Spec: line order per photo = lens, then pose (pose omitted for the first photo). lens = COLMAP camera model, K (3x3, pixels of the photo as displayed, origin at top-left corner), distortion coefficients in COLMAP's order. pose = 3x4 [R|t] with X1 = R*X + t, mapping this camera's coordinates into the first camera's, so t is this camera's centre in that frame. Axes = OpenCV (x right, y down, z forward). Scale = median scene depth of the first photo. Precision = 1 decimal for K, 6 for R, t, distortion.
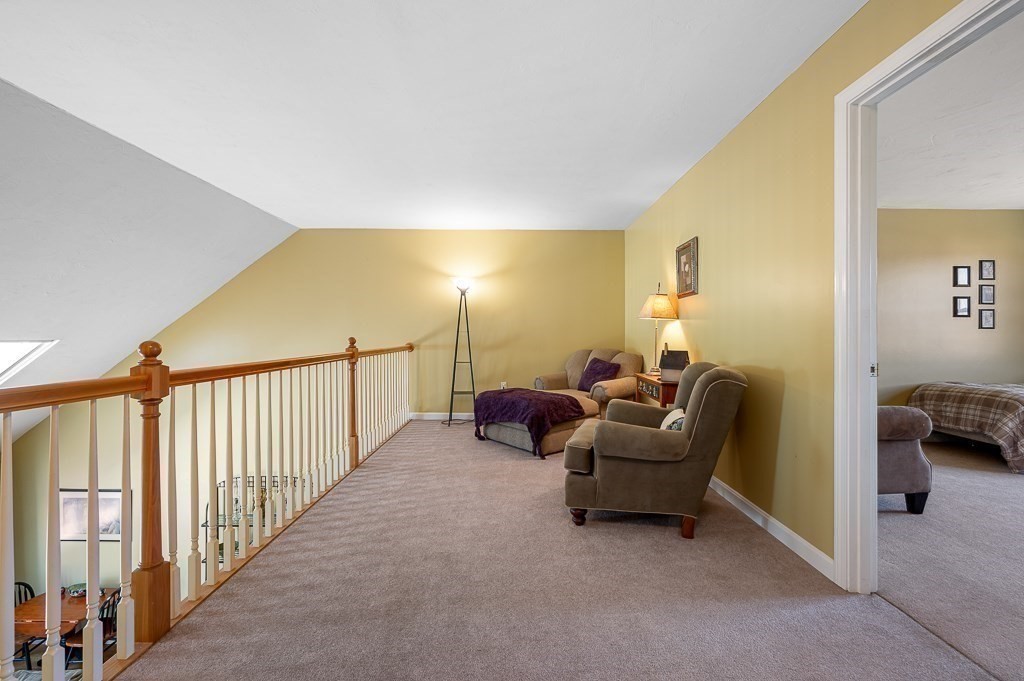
lens RADIAL K [[424.3, 0, 531.6], [0, 424.3, 339.5], [0, 0, 1]] dist [-0.001507, -0.000334]
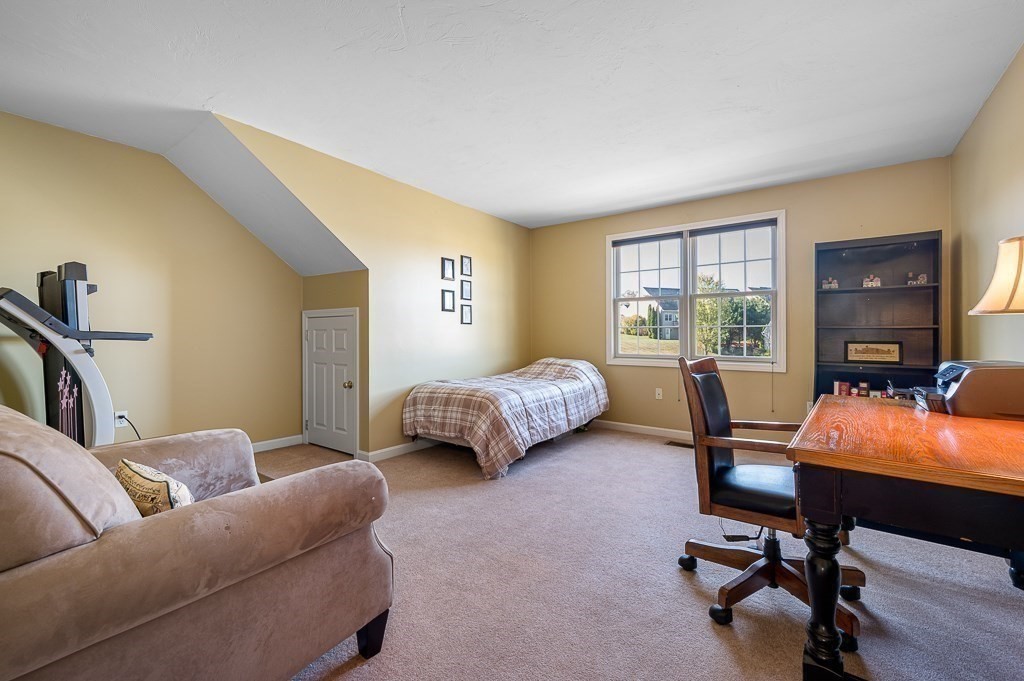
lens RADIAL K [[424.3, 0, 512.1], [0, 424.3, 342.2], [0, 0, 1]] dist [-0.001507, -0.000334]
pose [[0.603894, -0.012051, 0.796973, 0.384090], [0.005358, 0.999924, 0.011060, 0.007450], [-0.797047, -0.002409, 0.603913, 0.347057]]
